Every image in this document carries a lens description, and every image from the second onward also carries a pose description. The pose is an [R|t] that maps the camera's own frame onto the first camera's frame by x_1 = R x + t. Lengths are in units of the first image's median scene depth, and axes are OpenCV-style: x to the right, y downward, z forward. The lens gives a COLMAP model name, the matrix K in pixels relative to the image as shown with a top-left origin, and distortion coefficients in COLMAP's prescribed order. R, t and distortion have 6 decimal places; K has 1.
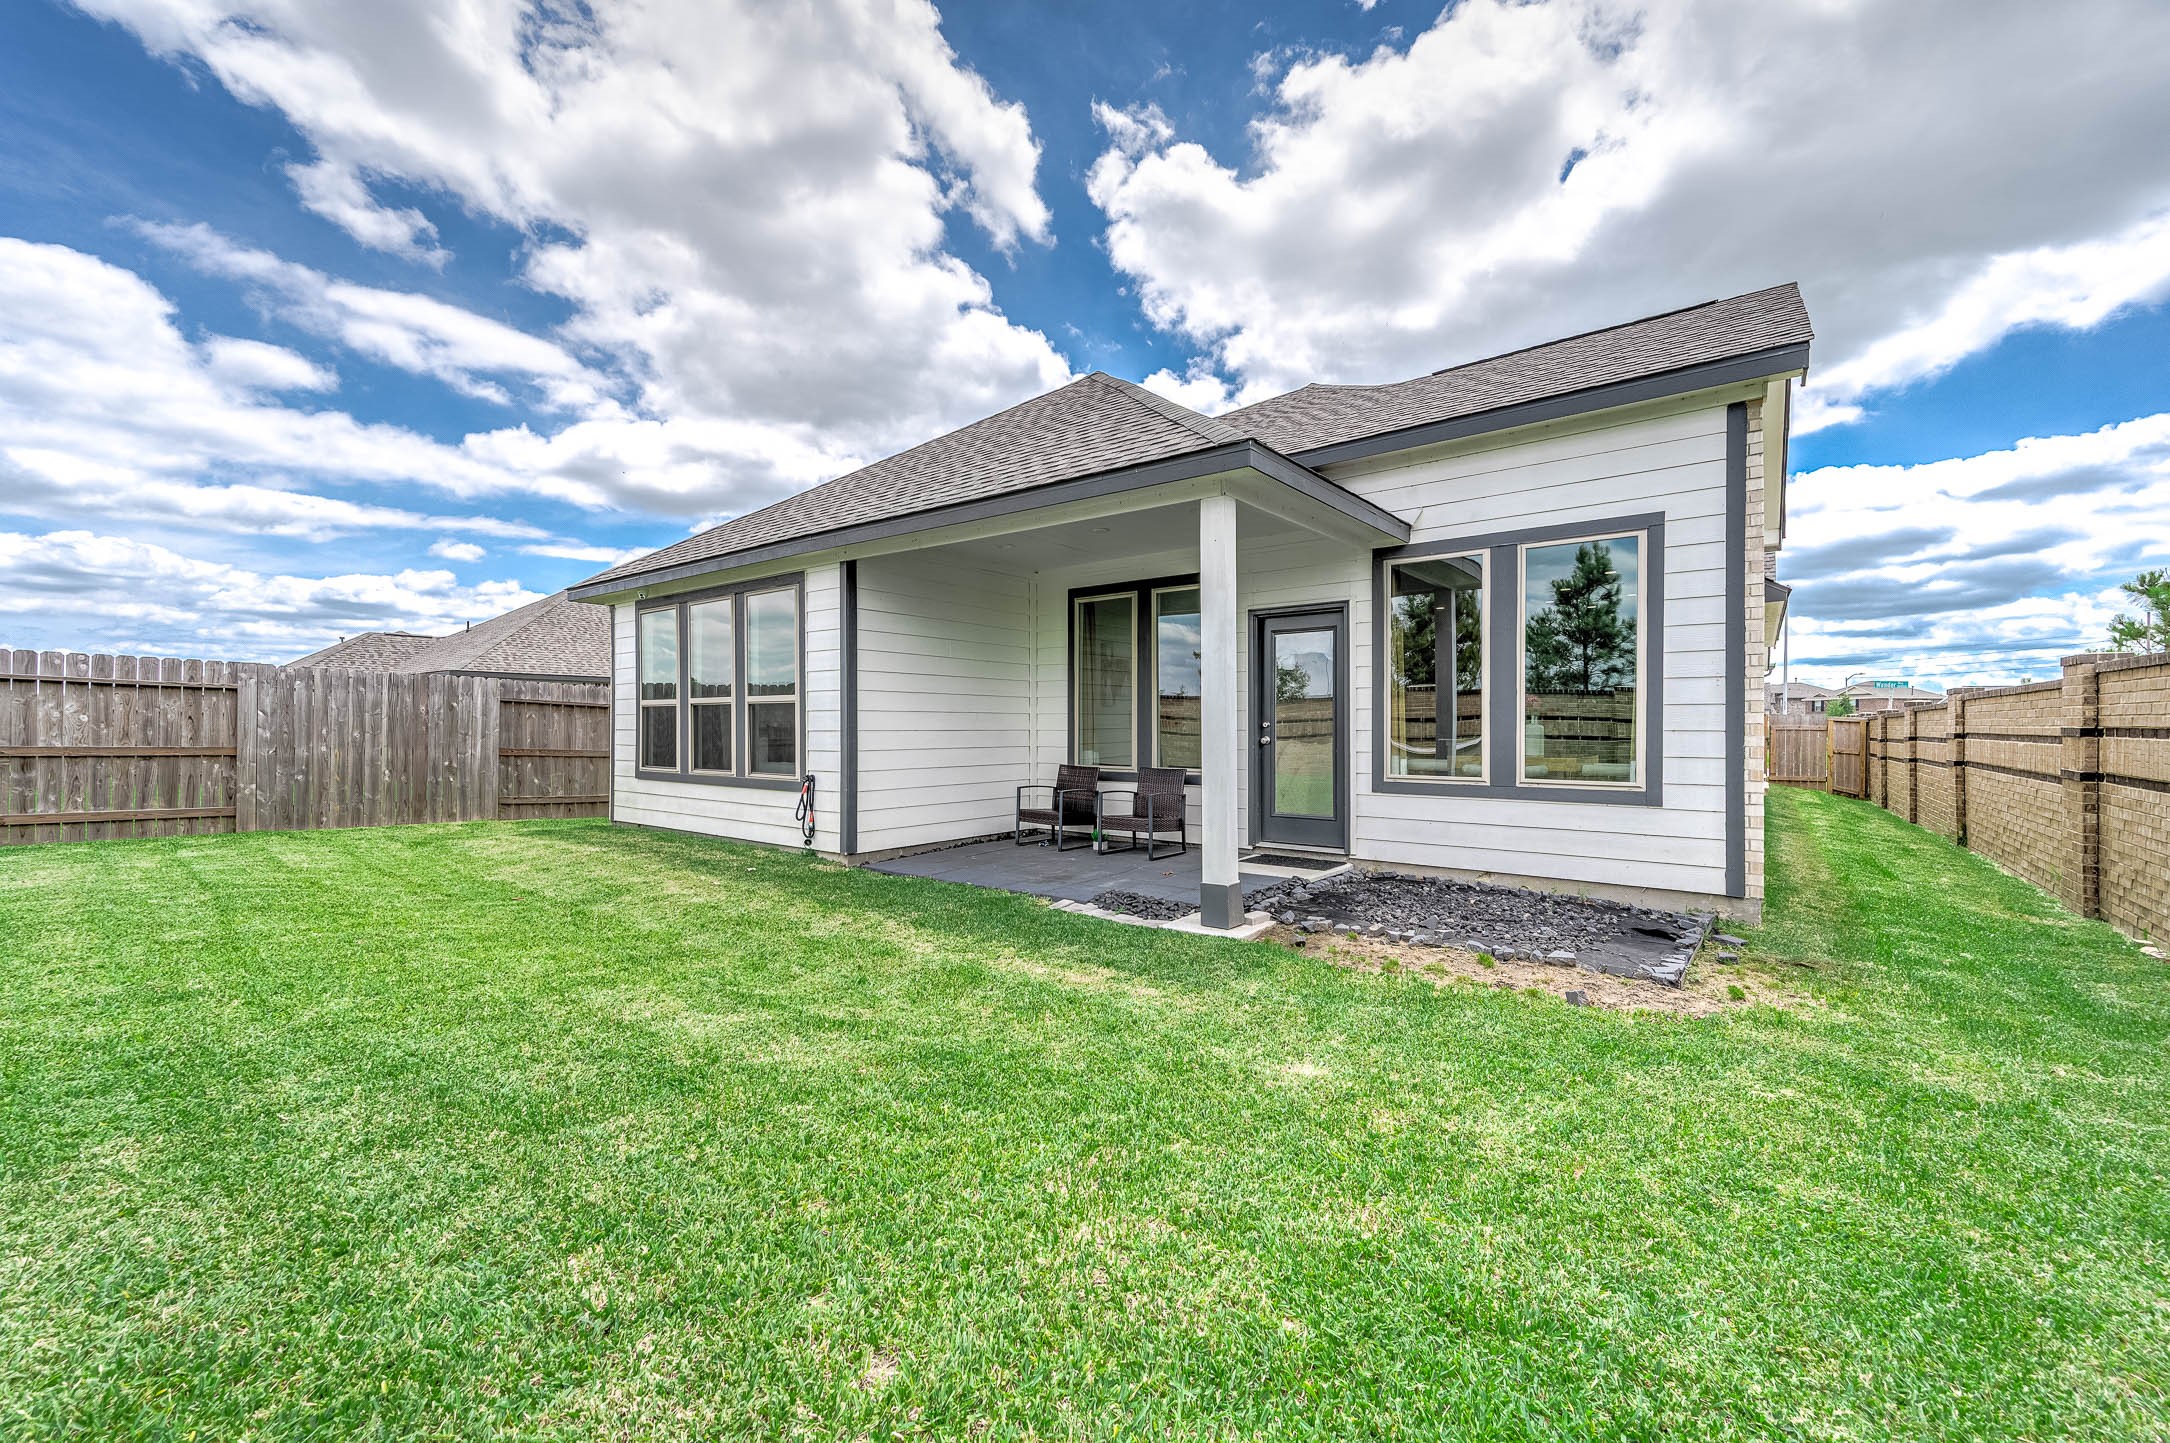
lens RADIAL K [[860.4, 0, 1086.0], [0, 860.4, 724.7], [0, 0, 1]] dist [0.003904, 0.000131]
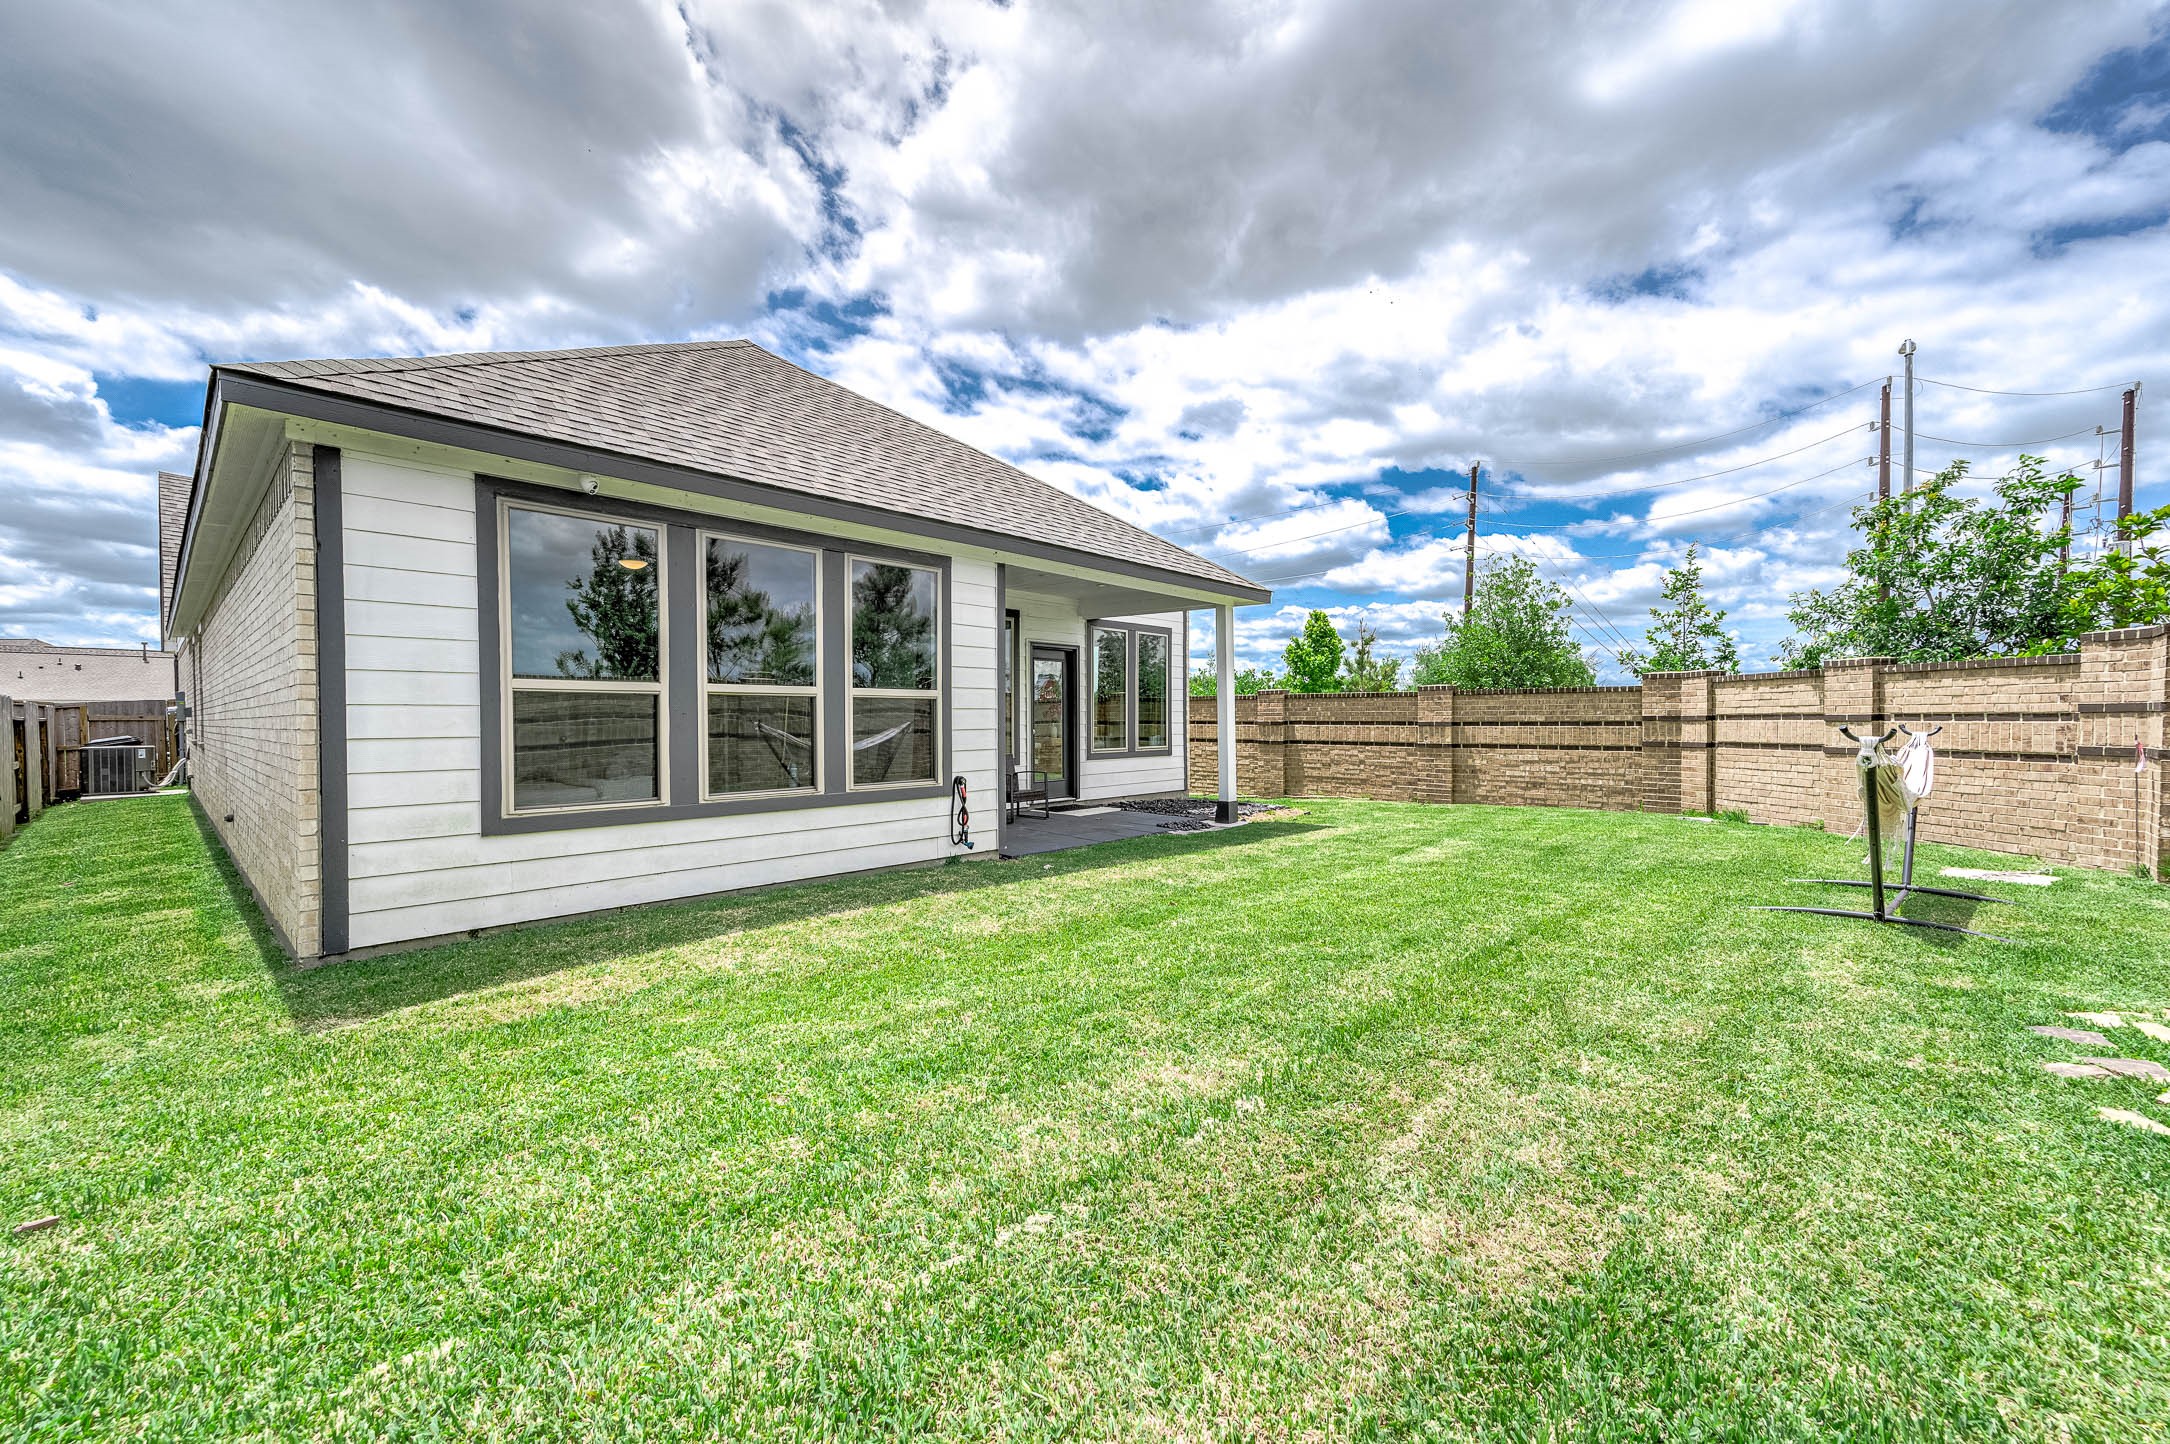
lens RADIAL K [[860.4, 0, 1084.3], [0, 860.4, 727.4], [0, 0, 1]] dist [0.003904, 0.000131]
pose [[0.077129, -0.015041, 0.996908, -1.235216], [-0.006525, 0.999857, 0.015590, -0.011618], [-0.997000, -0.007707, 0.077020, 0.779989]]
